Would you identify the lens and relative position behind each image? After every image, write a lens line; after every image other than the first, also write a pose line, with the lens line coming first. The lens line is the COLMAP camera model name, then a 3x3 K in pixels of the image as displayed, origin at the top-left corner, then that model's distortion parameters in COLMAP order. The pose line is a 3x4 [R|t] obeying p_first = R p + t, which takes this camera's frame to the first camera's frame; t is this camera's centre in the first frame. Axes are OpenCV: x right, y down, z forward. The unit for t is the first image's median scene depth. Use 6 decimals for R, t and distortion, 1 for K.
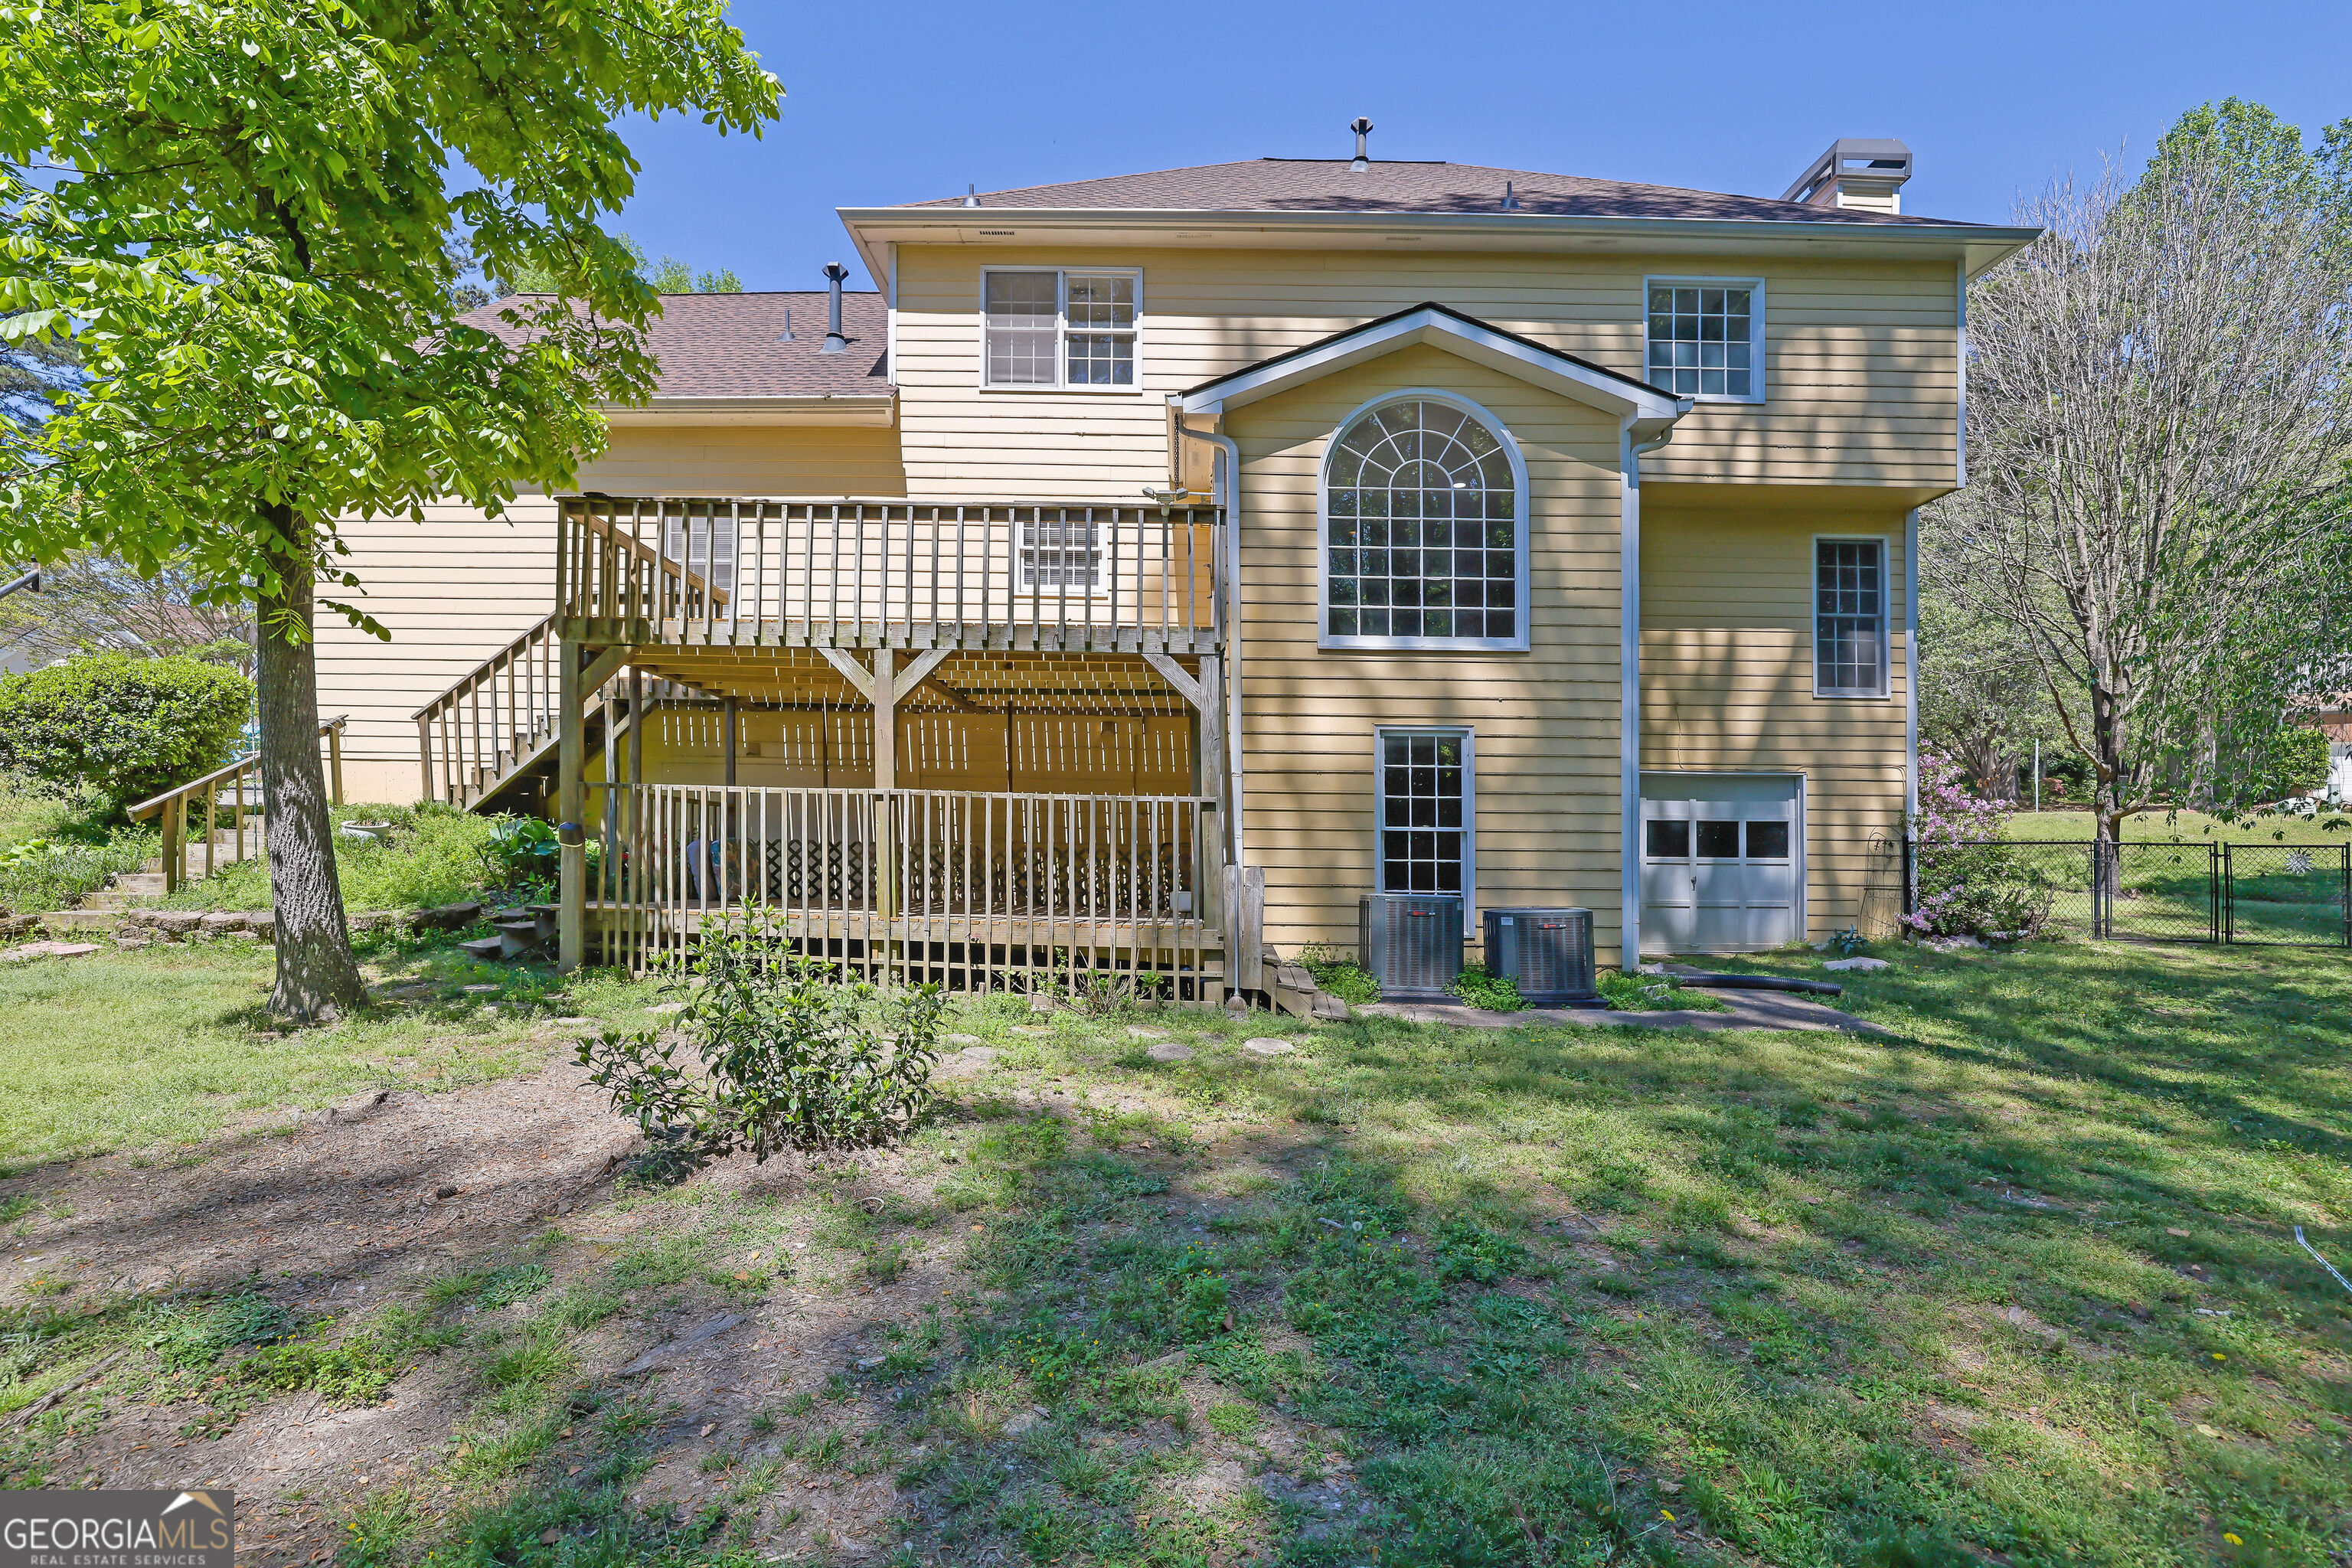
lens RADIAL K [[1033.5, 0, 1176.0], [0, 1033.5, 784.0], [0, 0, 1]] dist [-0.020577, 0.000247]
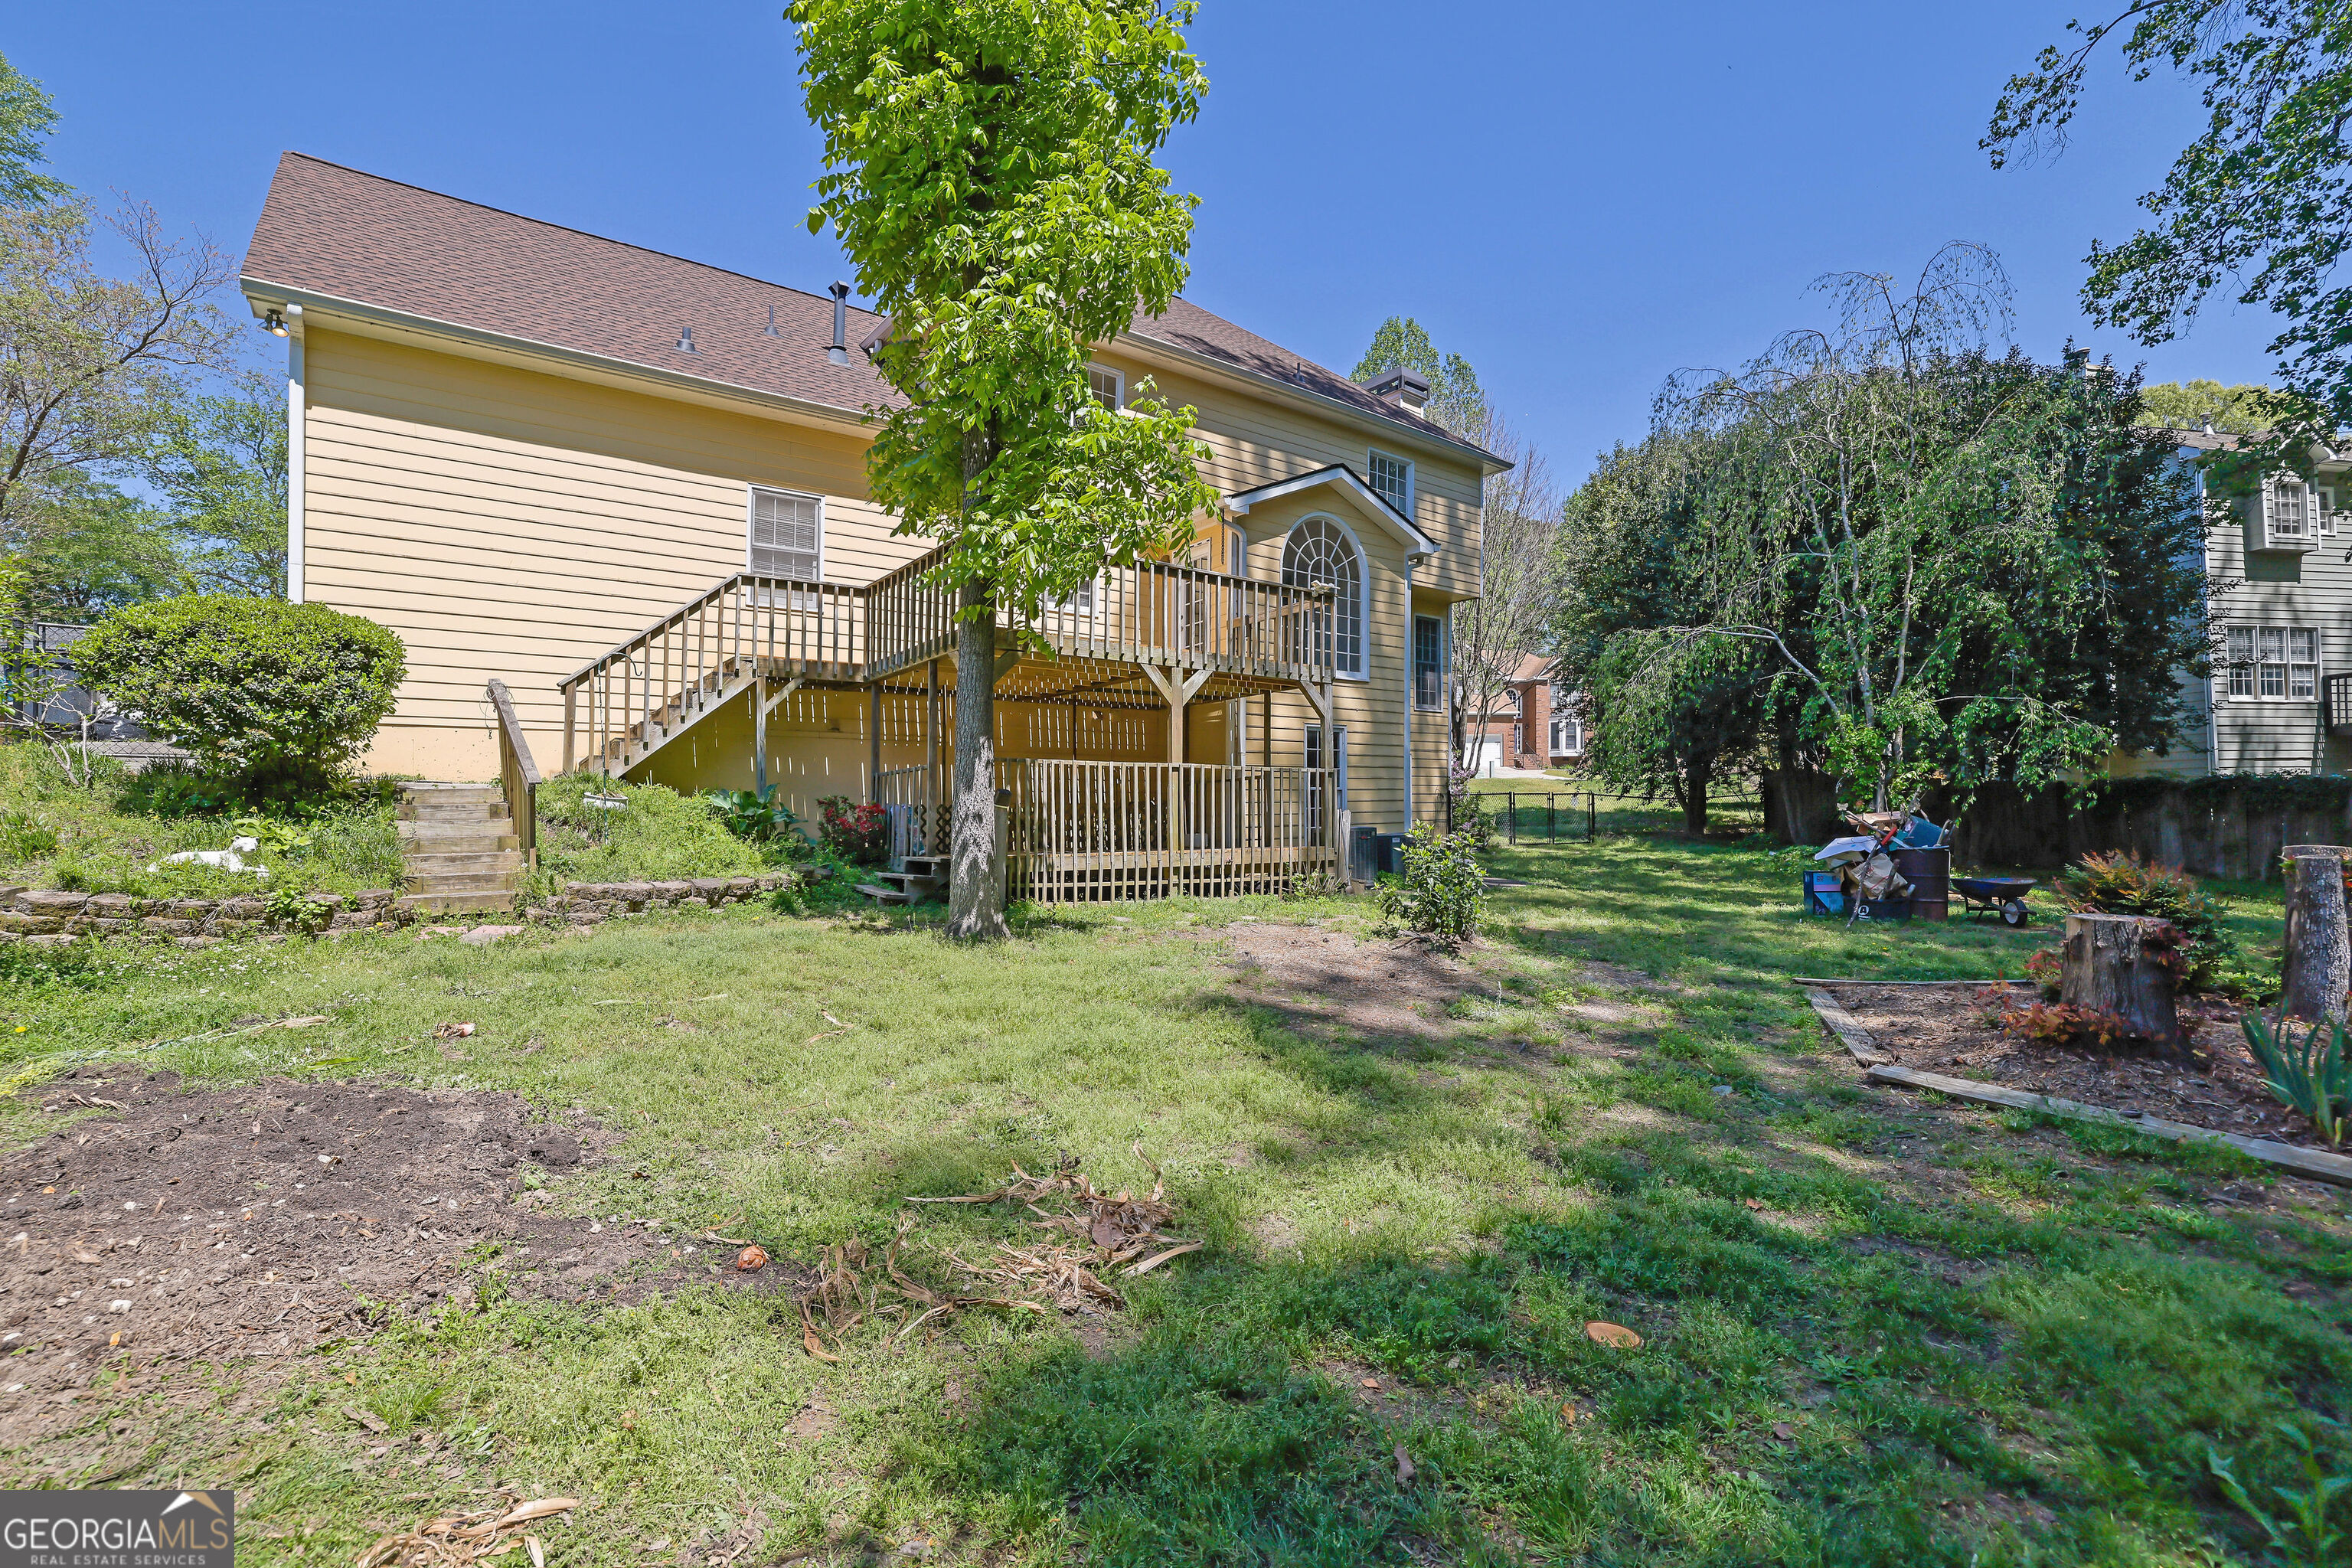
lens RADIAL K [[1056.3, 0, 1150.7], [0, 1056.3, 767.1], [0, 0, 1]] dist [-0.002374, 0.000145]
pose [[0.781858, 0.001039, 0.623456, -0.932417], [-0.009342, 0.999906, 0.010049, -0.003682], [-0.623387, -0.013682, 0.781794, -0.110935]]
